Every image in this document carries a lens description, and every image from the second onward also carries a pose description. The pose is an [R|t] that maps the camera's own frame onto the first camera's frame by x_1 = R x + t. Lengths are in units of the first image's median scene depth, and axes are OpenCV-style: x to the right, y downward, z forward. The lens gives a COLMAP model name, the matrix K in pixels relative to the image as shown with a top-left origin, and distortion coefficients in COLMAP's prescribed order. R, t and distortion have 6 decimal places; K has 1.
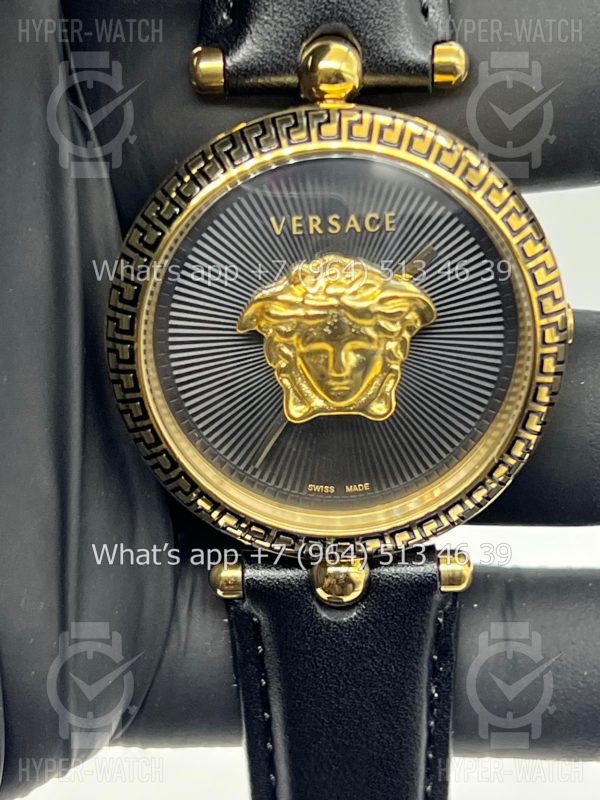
lens RADIAL K [[1806.5, 0, 305.2], [0, 1806.5, 386.7], [0, 0, 1]] dist [0.199691, 0.000000]
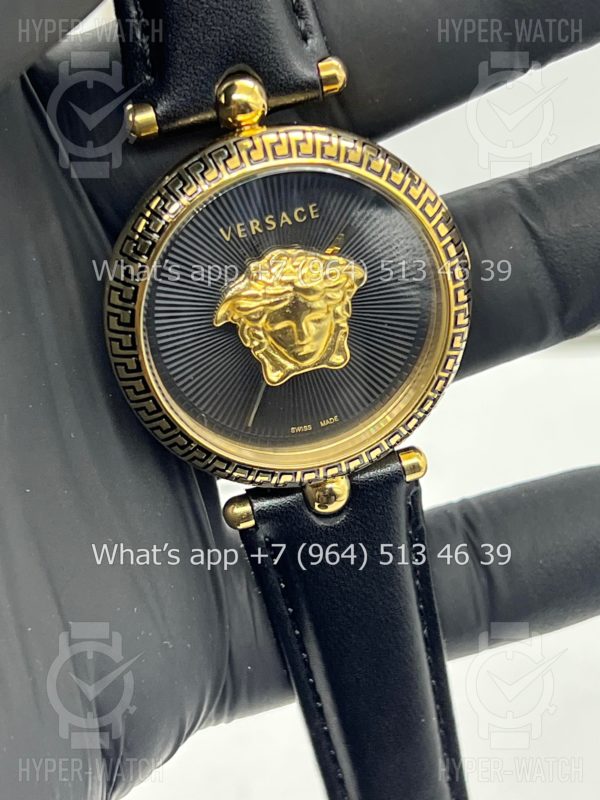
lens RADIAL K [[1806.5, 0, 311.5], [0, 1806.5, 375.0], [0, 0, 1]] dist [0.199691, 0.000000]
pose [[0.963716, -0.233301, 0.129699, -0.141977], [0.217946, 0.968270, 0.122284, -0.134699], [-0.154113, -0.089579, 0.983984, -0.229936]]
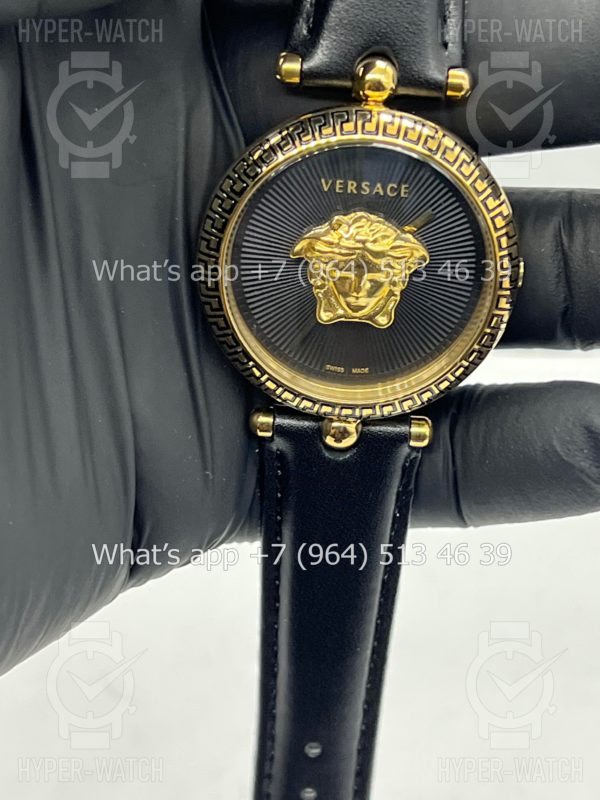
lens RADIAL K [[1806.5, 0, 322.1], [0, 1806.5, 401.2], [0, 0, 1]] dist [0.199691, 0.000000]
pose [[0.994015, 0.103135, 0.036009, -0.052291], [-0.106924, 0.986087, 0.127276, -0.102680], [-0.022382, -0.130365, 0.991213, -0.438083]]
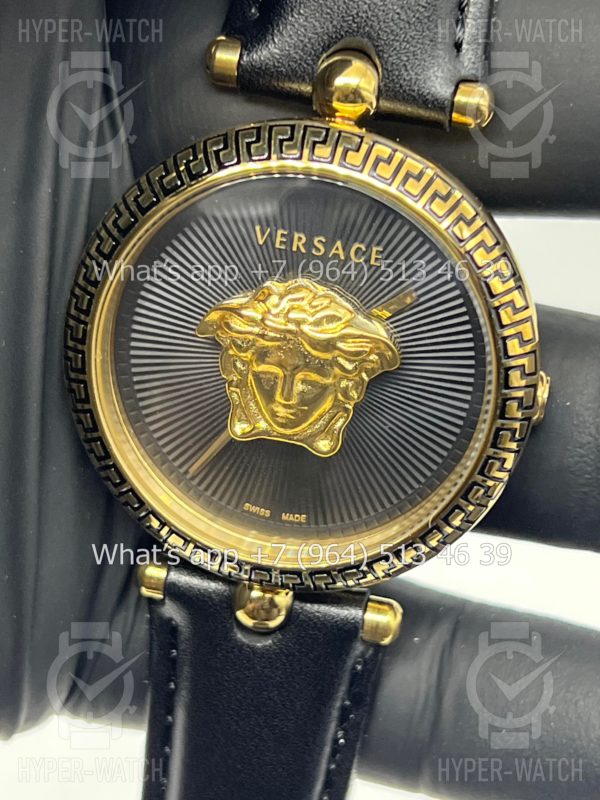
lens RADIAL K [[1806.5, 0, 300.0], [0, 1806.5, 403.6], [0, 0, 1]] dist [0.199691, 0.000000]
pose [[0.967303, 0.217347, -0.130711, 0.149884], [-0.210363, 0.975445, 0.065224, -0.069265], [0.141677, -0.035595, 0.989273, 0.050820]]
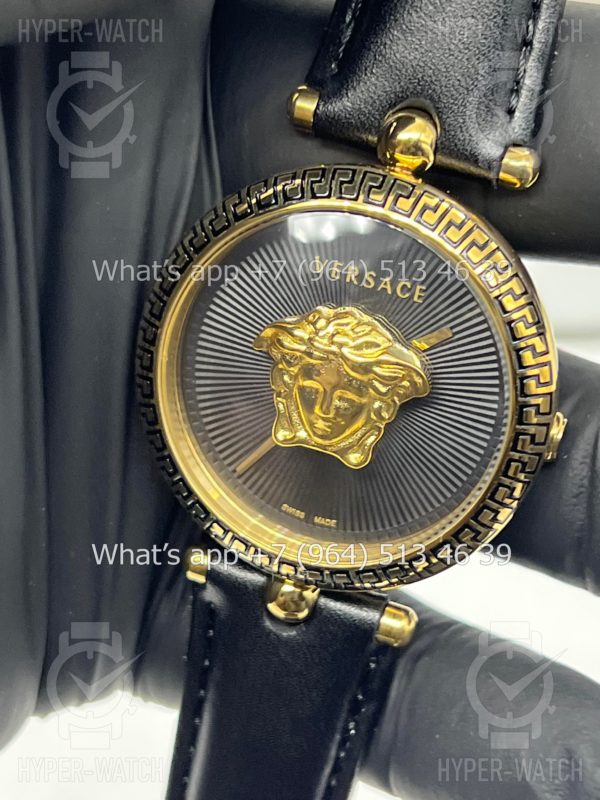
lens RADIAL K [[1806.5, 0, 294.4], [0, 1806.5, 400.2], [0, 0, 1]] dist [0.199691, 0.000000]
pose [[0.921269, 0.314343, -0.229021, 0.242190], [-0.307879, 0.949243, 0.064399, -0.077868], [0.237641, 0.011182, 0.971289, -0.043228]]
